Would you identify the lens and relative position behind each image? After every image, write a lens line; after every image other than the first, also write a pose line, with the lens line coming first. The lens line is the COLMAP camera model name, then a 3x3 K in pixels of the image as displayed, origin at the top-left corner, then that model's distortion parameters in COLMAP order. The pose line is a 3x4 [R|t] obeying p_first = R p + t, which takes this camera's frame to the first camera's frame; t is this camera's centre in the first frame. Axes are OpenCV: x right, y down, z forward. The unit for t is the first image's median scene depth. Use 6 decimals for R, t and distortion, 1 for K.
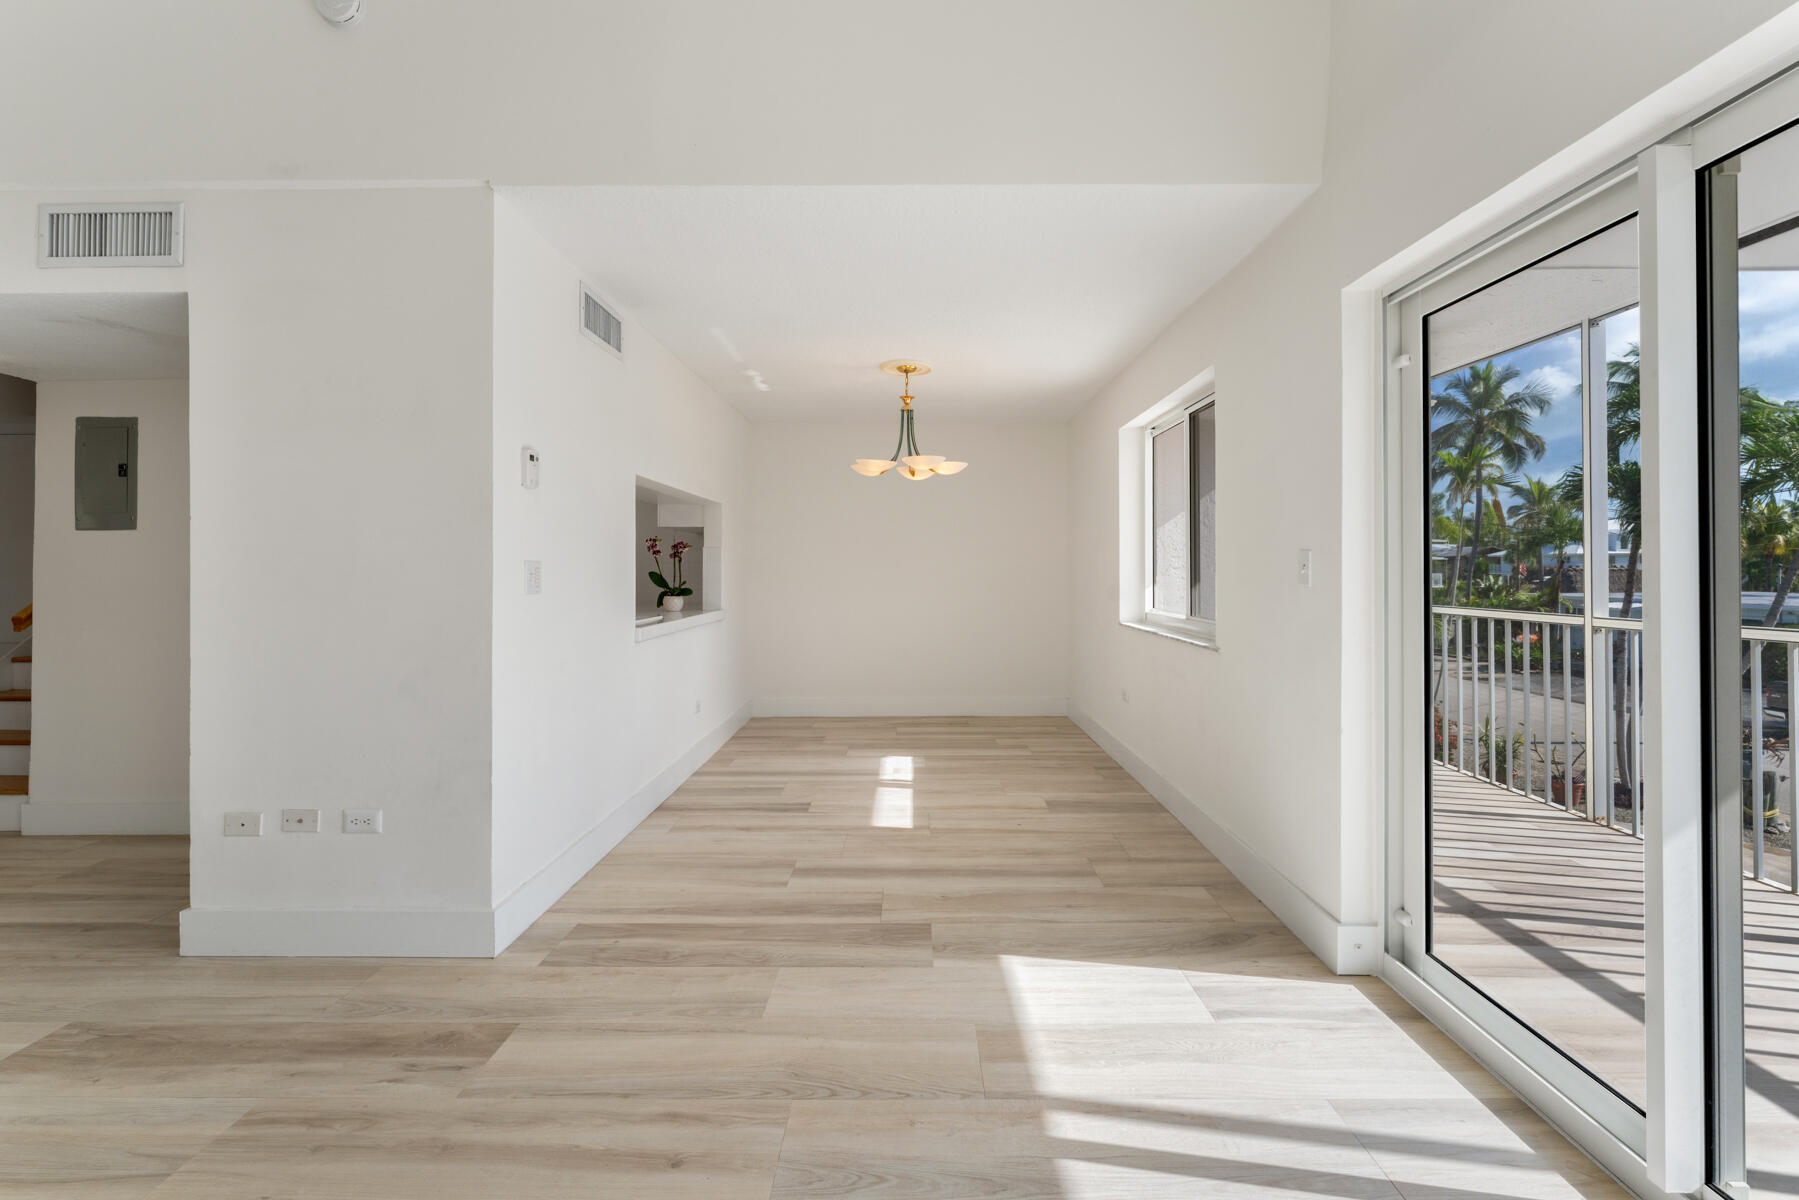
lens RADIAL K [[786.7, 0, 896.5], [0, 786.7, 582.2], [0, 0, 1]] dist [0.002156, 0.000691]
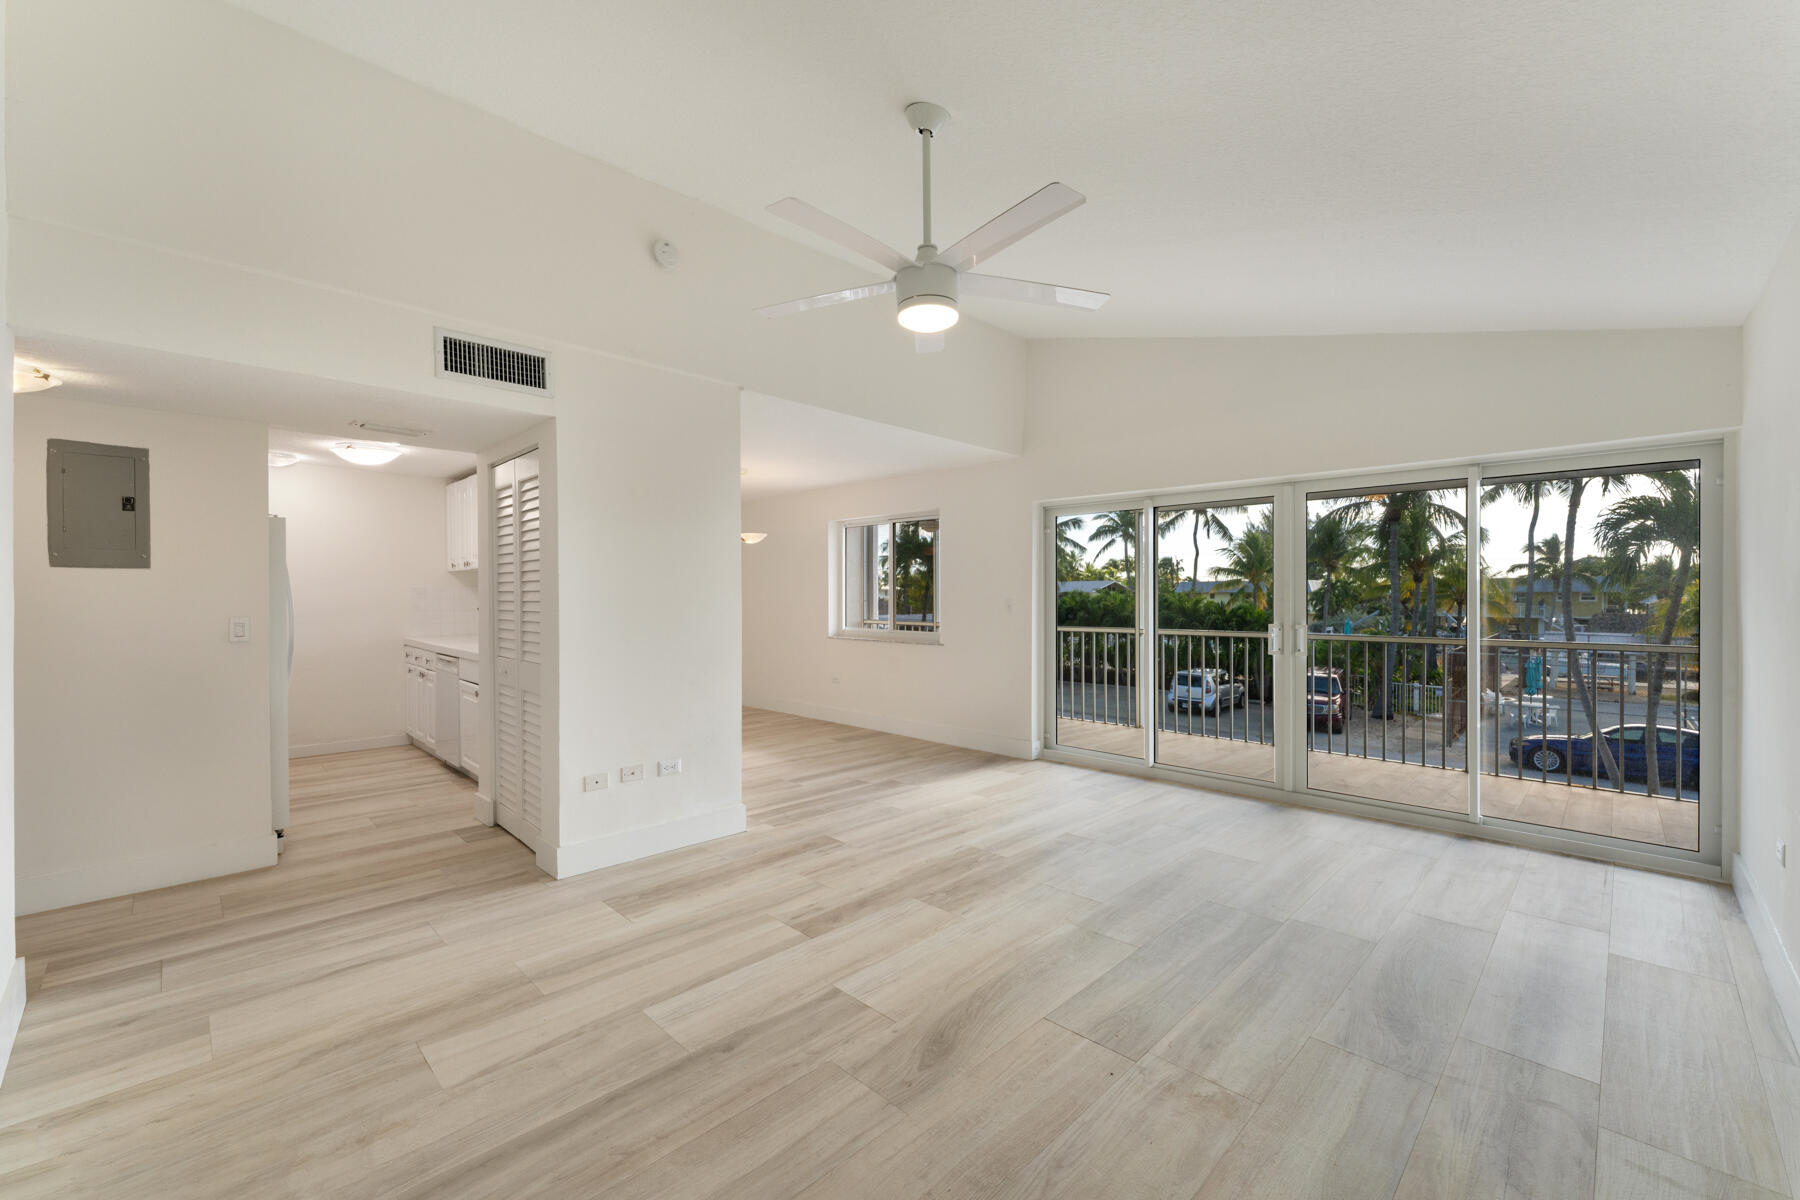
lens RADIAL K [[740.1, 0, 892.4], [0, 740.1, 605.9], [0, 0, 1]] dist [-0.002181, -0.000412]
pose [[0.698068, -0.005082, 0.716013, -1.547069], [0.009374, 0.999954, -0.002041, -0.017677], [-0.715970, 0.008137, 0.698083, -0.405983]]
